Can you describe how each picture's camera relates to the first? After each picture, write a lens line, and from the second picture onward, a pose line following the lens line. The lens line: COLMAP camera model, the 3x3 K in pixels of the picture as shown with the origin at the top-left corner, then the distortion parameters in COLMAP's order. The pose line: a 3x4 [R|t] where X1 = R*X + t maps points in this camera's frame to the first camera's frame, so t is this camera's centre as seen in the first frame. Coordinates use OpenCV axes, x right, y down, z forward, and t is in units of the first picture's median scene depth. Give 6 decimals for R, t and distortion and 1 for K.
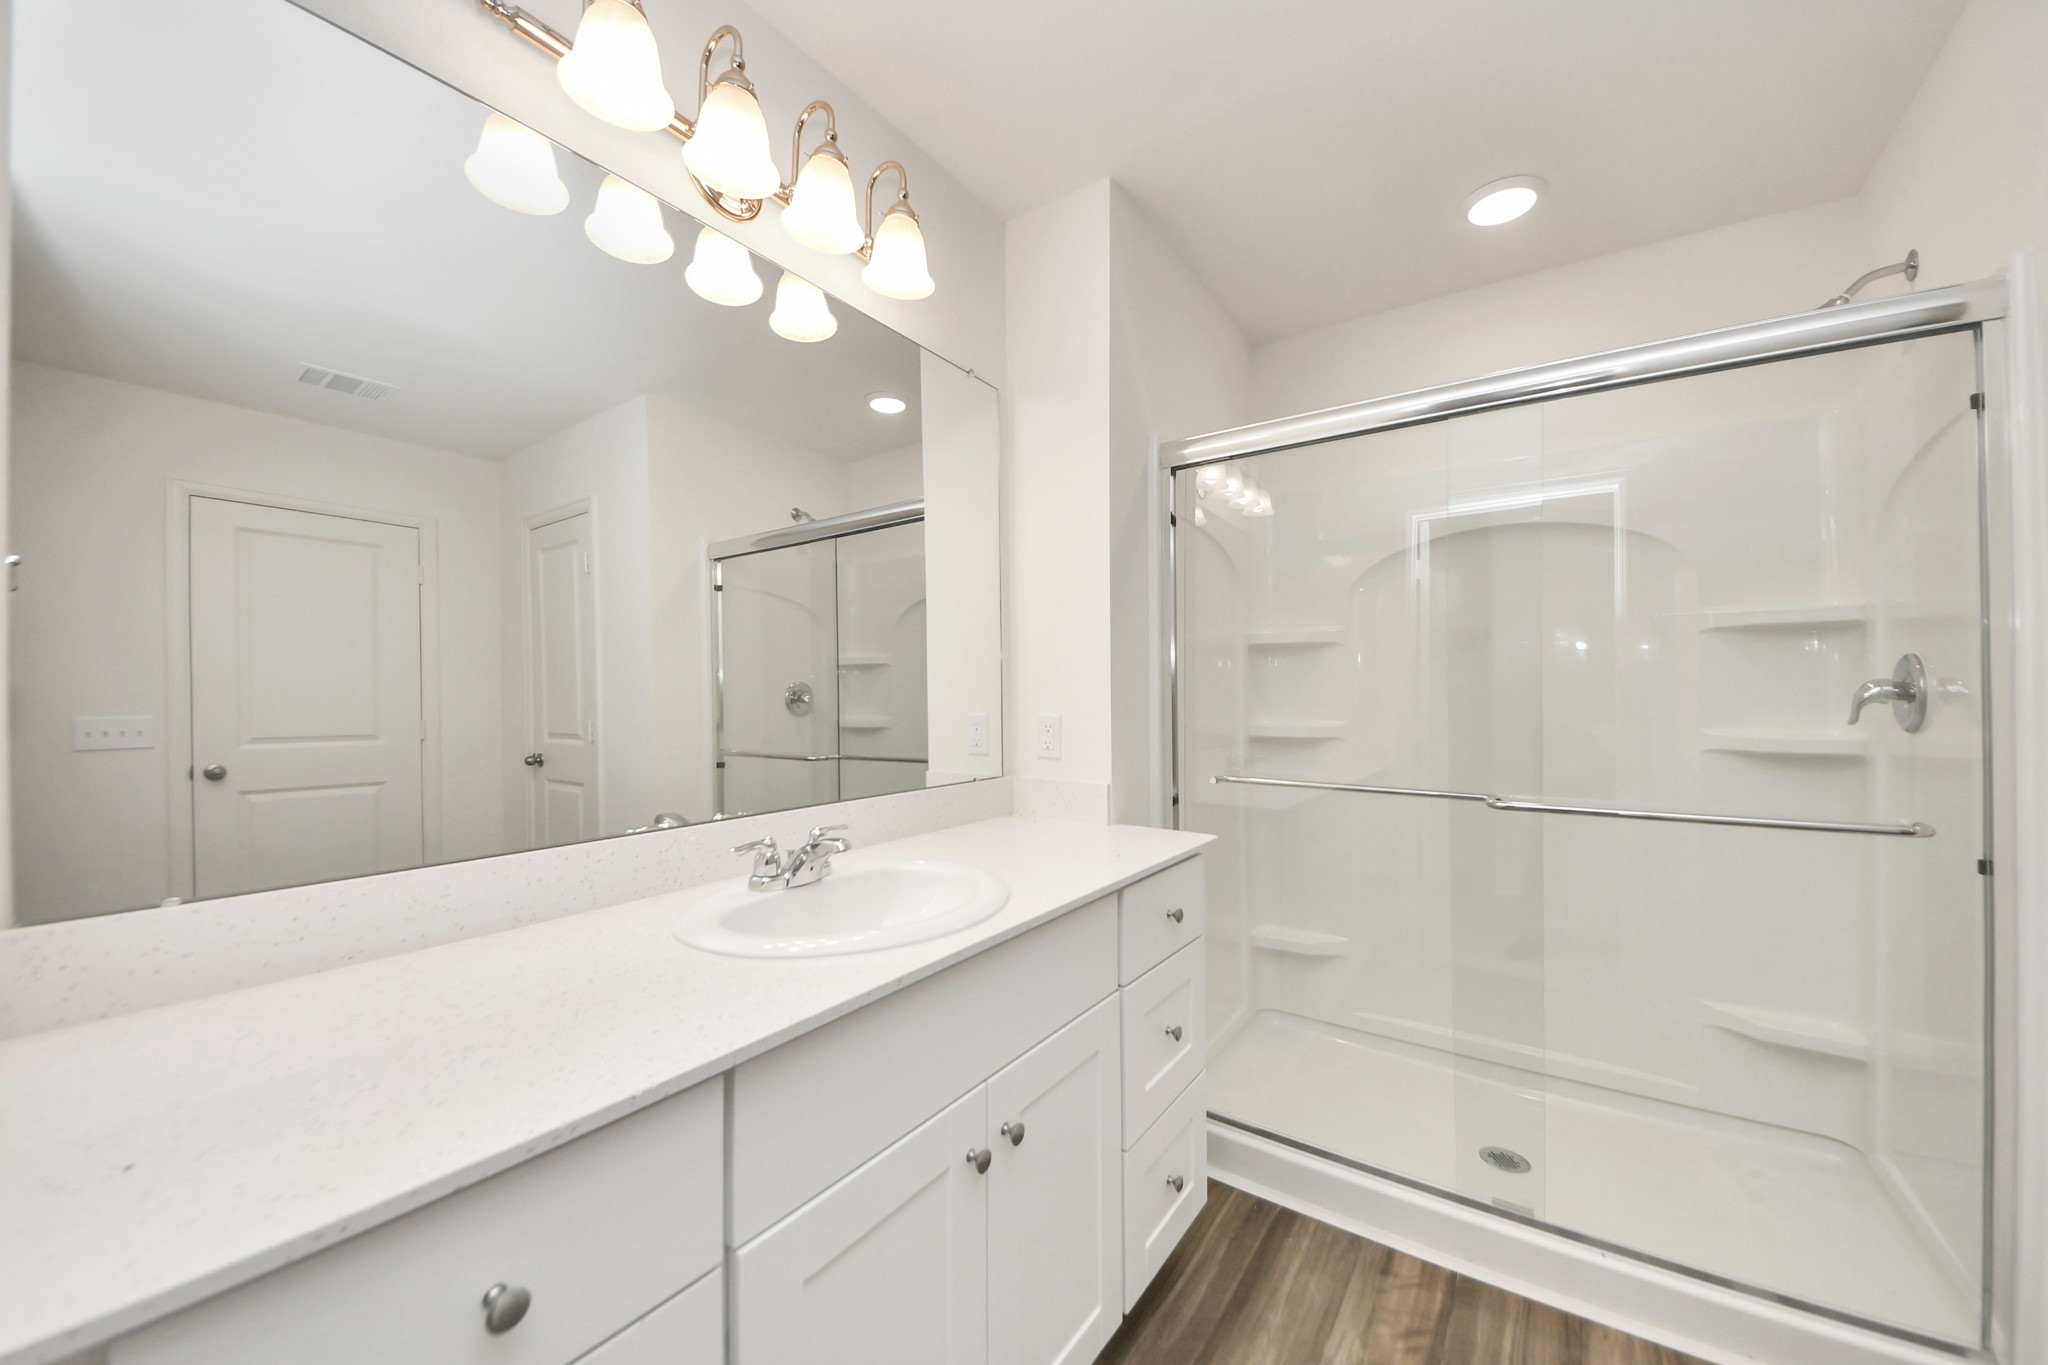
lens RADIAL K [[723.9, 0, 1018.4], [0, 723.9, 692.2], [0, 0, 1]] dist [0.002381, -0.008946]
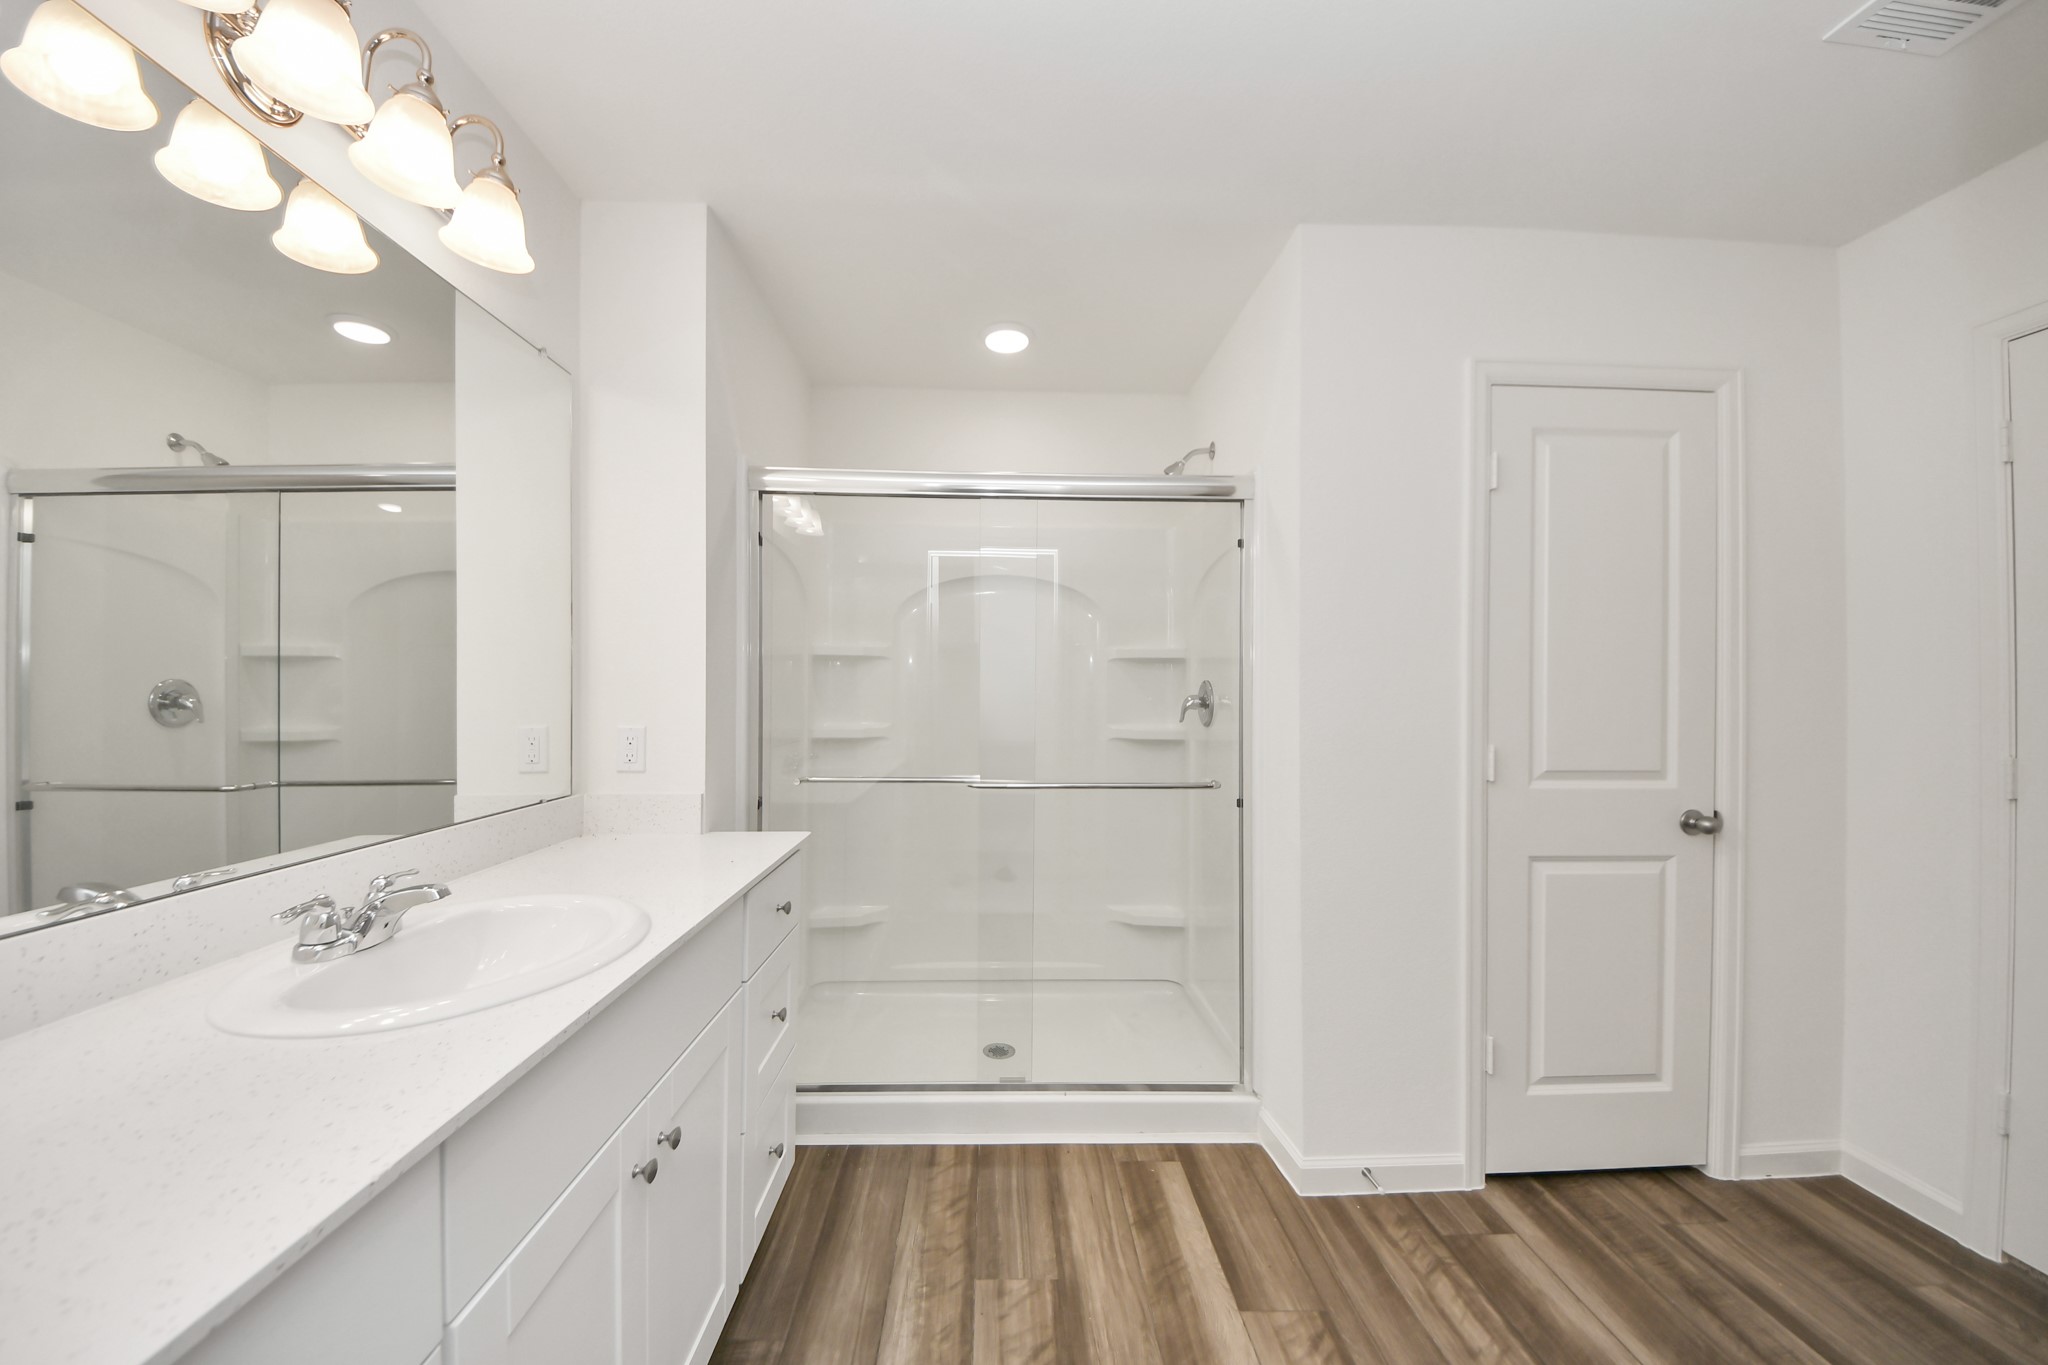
lens RADIAL K [[713.8, 0, 995.7], [0, 713.8, 682.9], [0, 0, 1]] dist [0.000980, -0.008131]
pose [[0.802774, 0.010944, 0.596183, -0.157541], [-0.008868, 0.999940, -0.006416, -0.029977], [-0.596217, -0.000136, 0.802823, -0.067950]]
